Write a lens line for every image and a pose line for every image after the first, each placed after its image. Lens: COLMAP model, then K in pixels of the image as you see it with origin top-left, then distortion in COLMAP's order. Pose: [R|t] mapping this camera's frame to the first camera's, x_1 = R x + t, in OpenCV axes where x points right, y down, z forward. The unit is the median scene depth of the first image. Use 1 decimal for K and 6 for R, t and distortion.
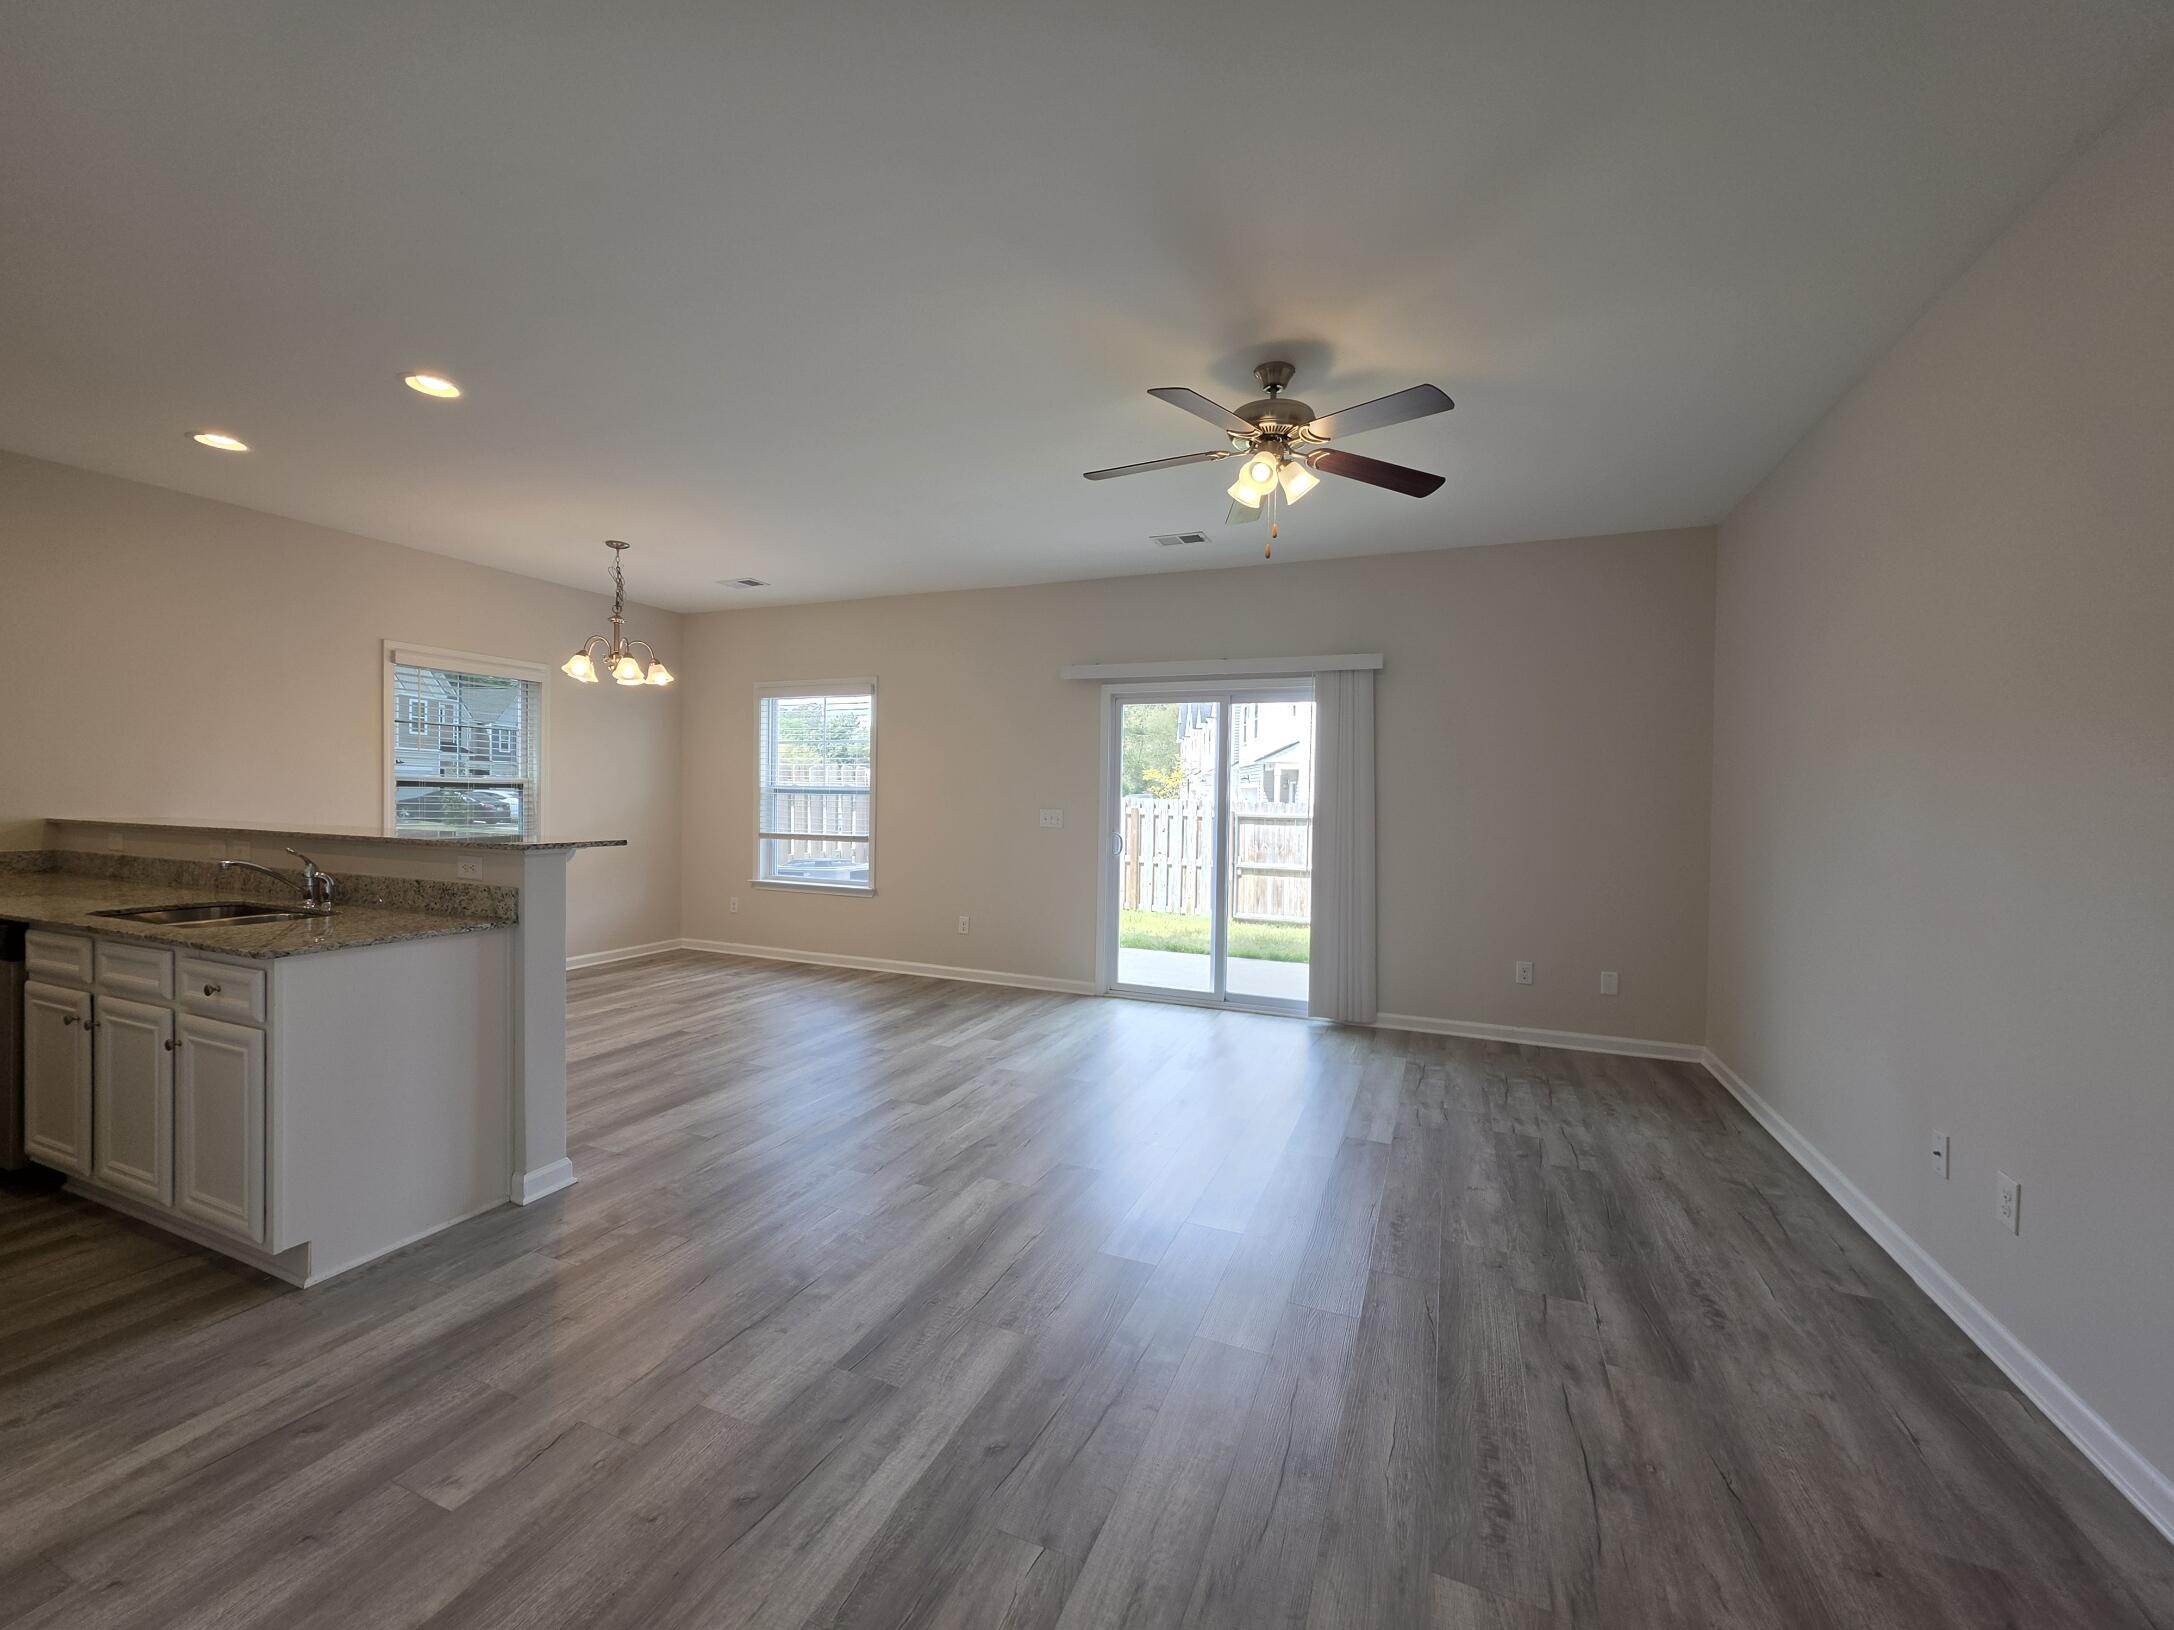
lens RADIAL K [[869.6, 0, 1082.3], [0, 869.6, 806.4], [0, 0, 1]] dist [-0.003646, 0.002050]
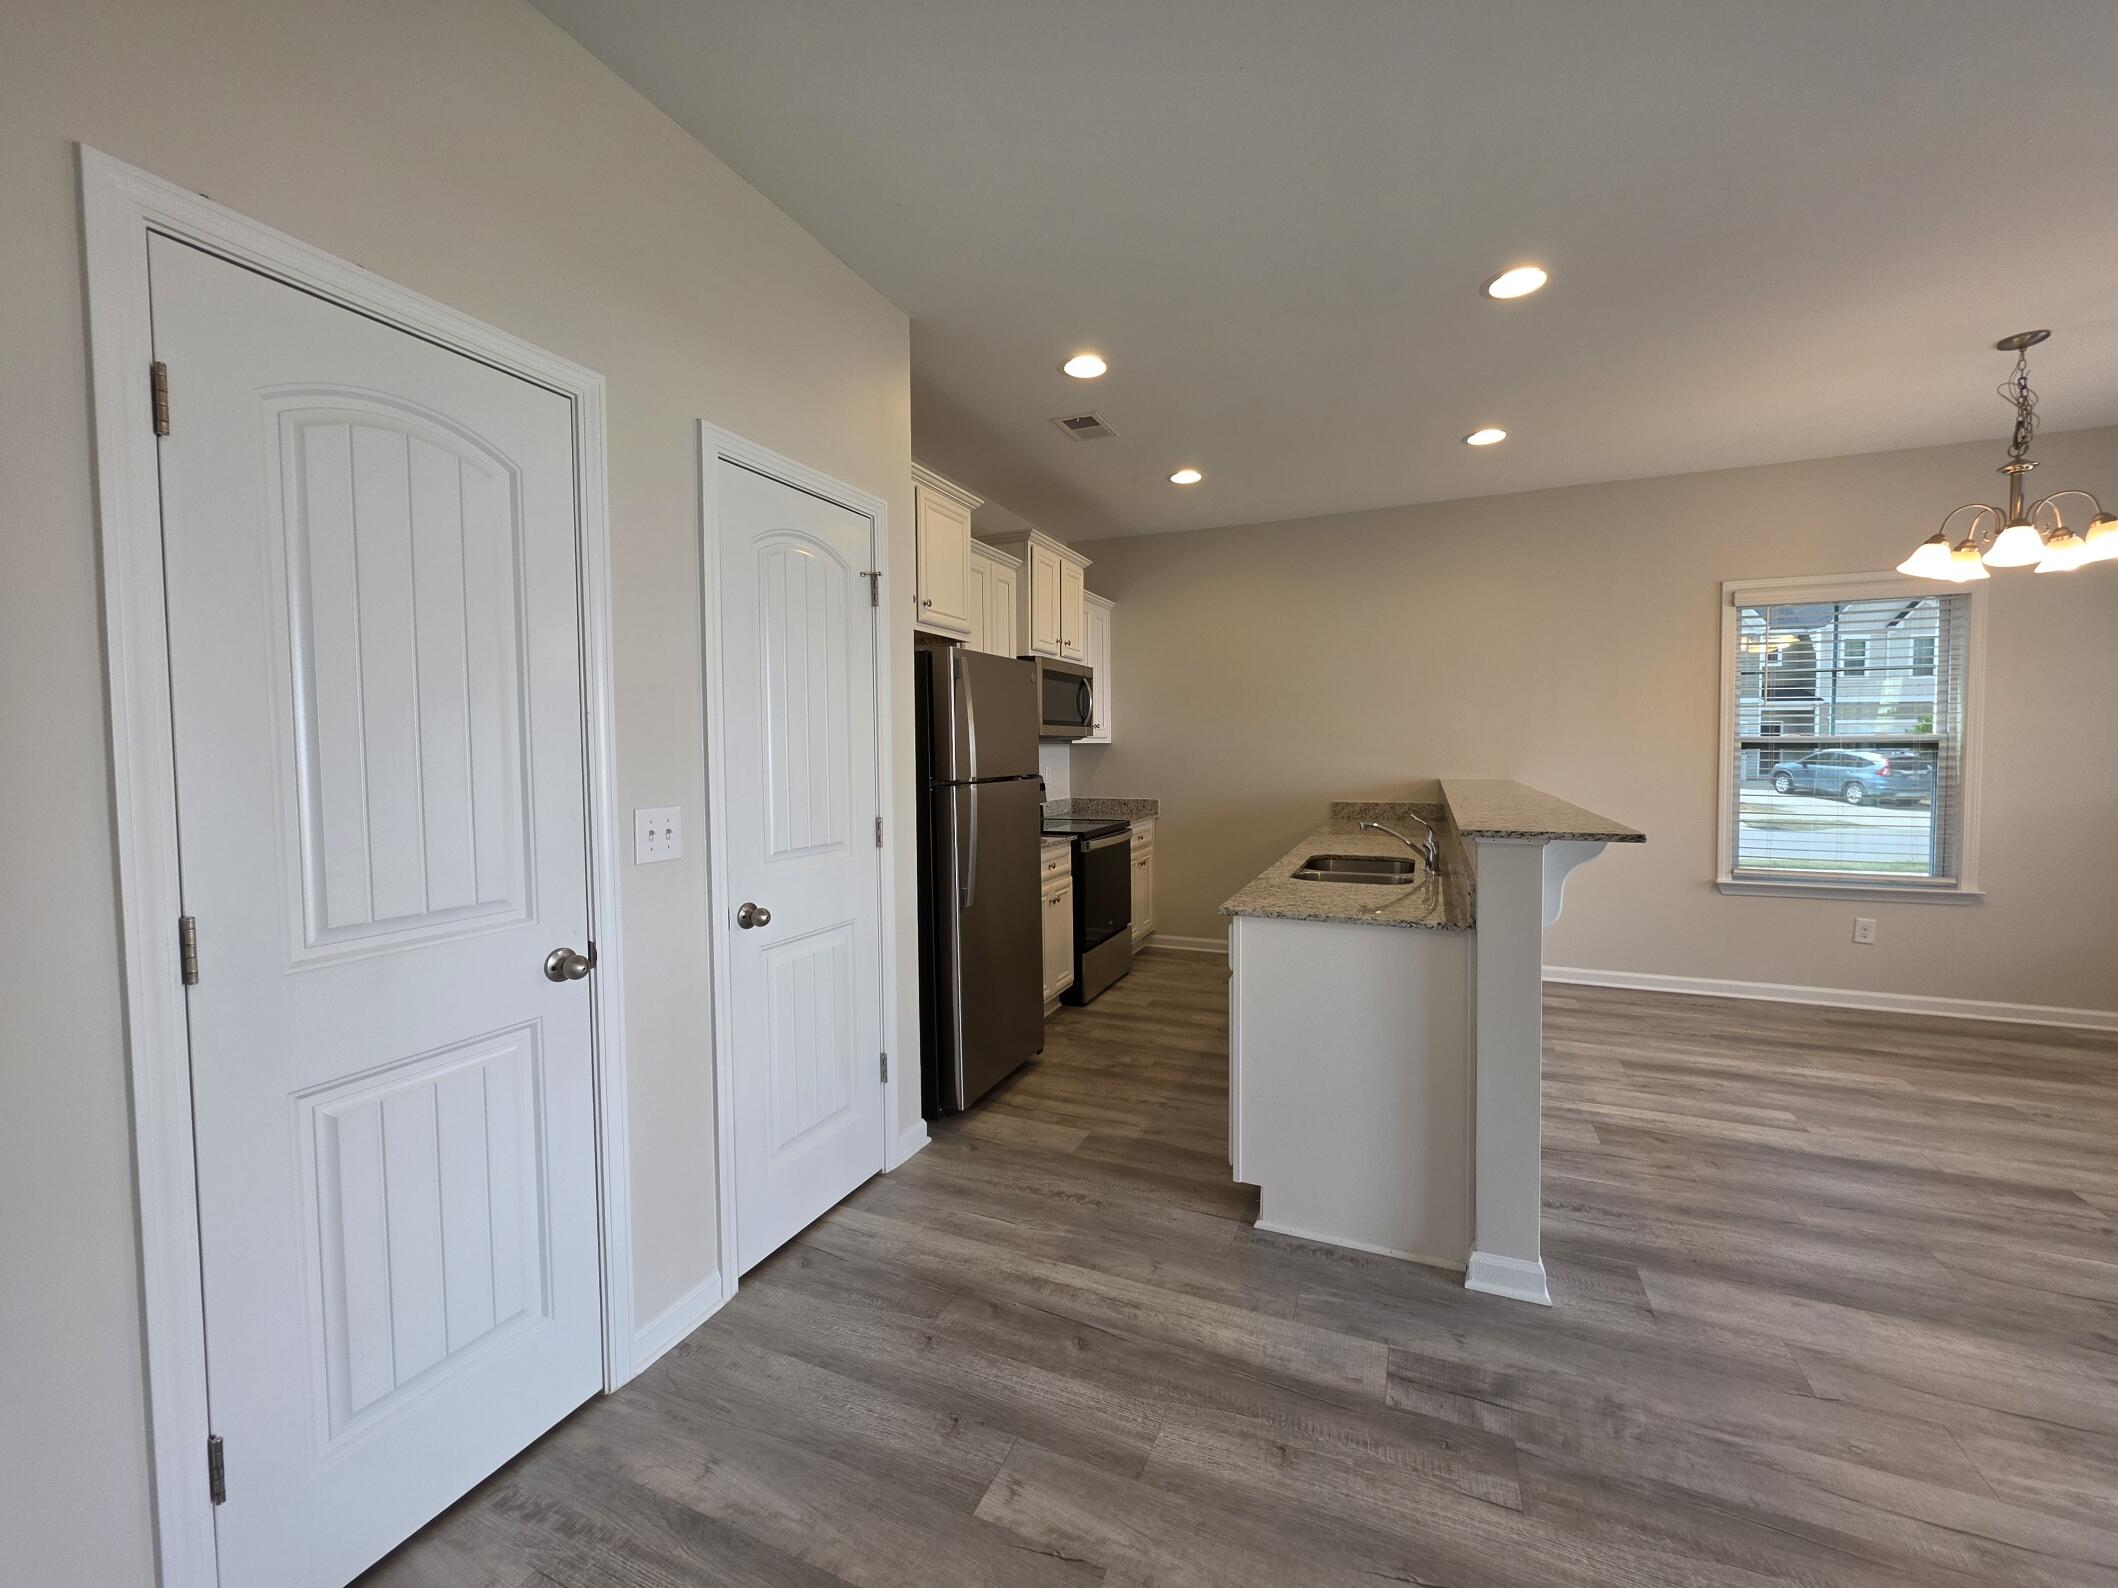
lens RADIAL K [[847.2, 0, 1065.5], [0, 847.2, 784.6], [0, 0, 1]] dist [-0.003646, 0.002050]
pose [[-0.003204, 0.027685, -0.999612, 0.079664], [-0.004948, 0.999604, 0.027701, -0.011047], [0.999983, 0.005035, -0.003066, 0.457130]]
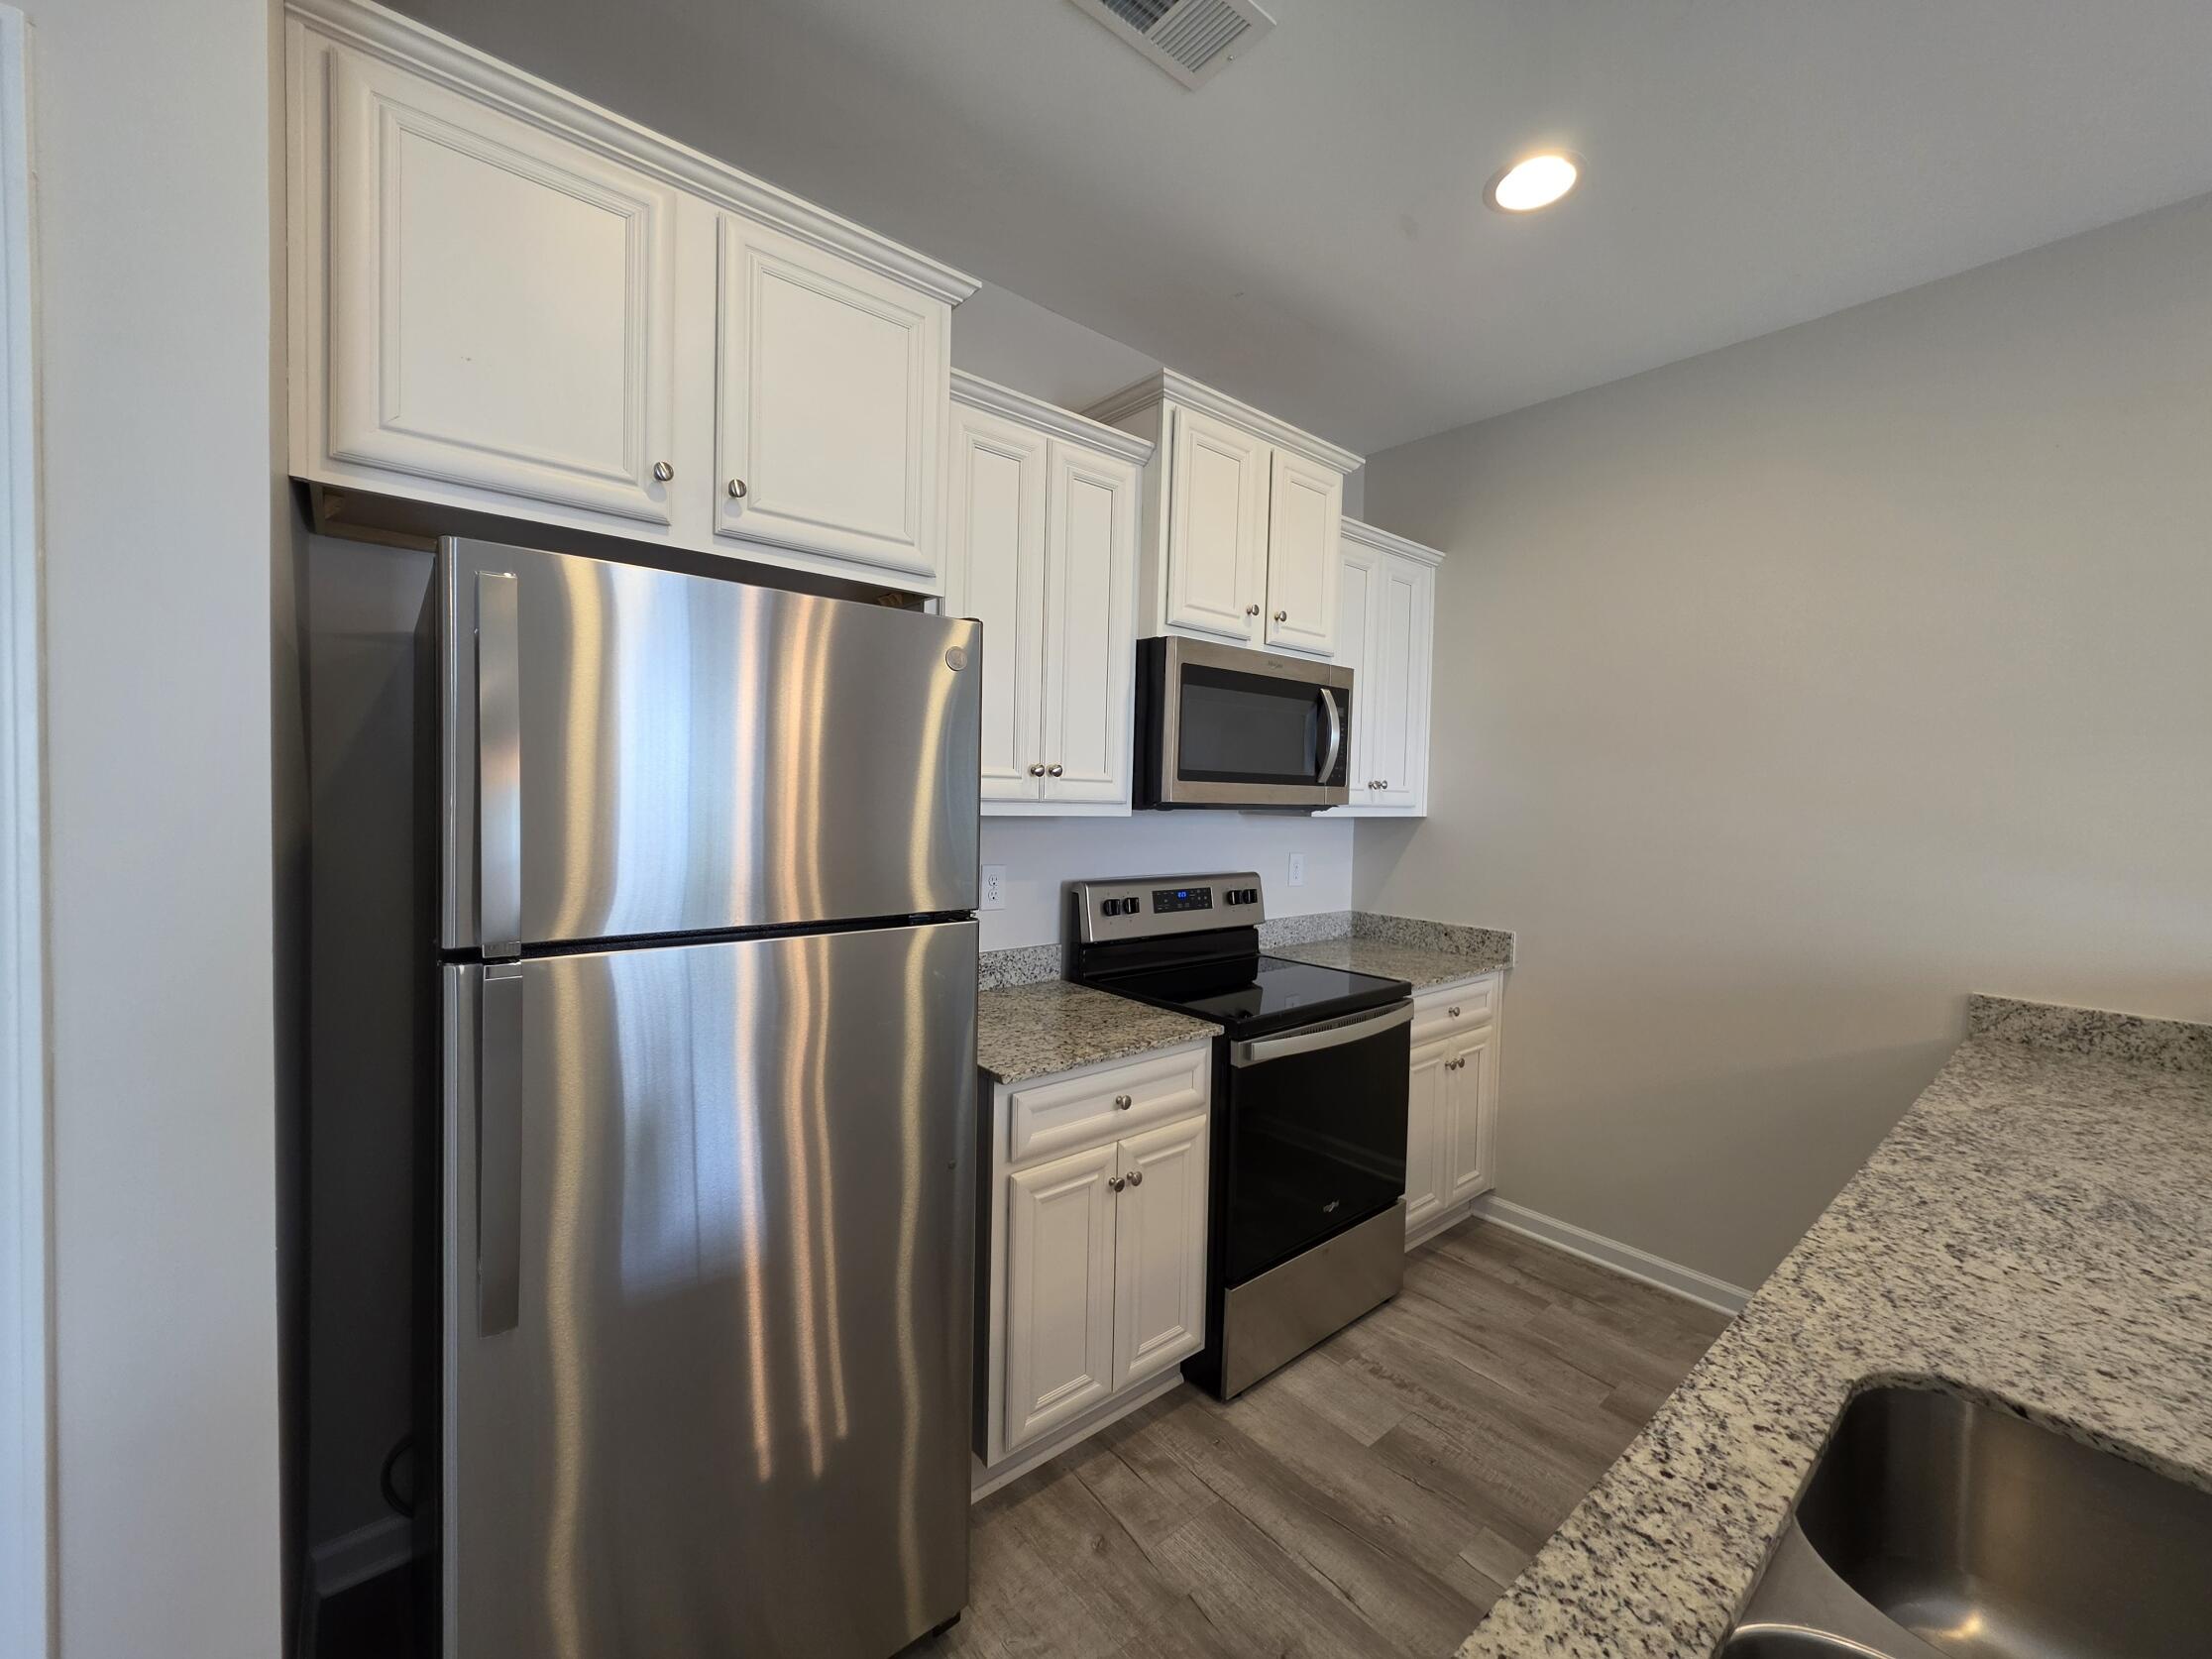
lens RADIAL K [[884.8, 0, 1110.7], [0, 884.8, 819.2], [0, 0, 1]] dist [-0.003646, 0.002050]
pose [[-0.448574, -0.001976, -0.893744, -0.547967], [-0.044624, 0.998800, 0.020189, -0.045314], [0.892631, 0.048939, -0.448123, 0.644450]]
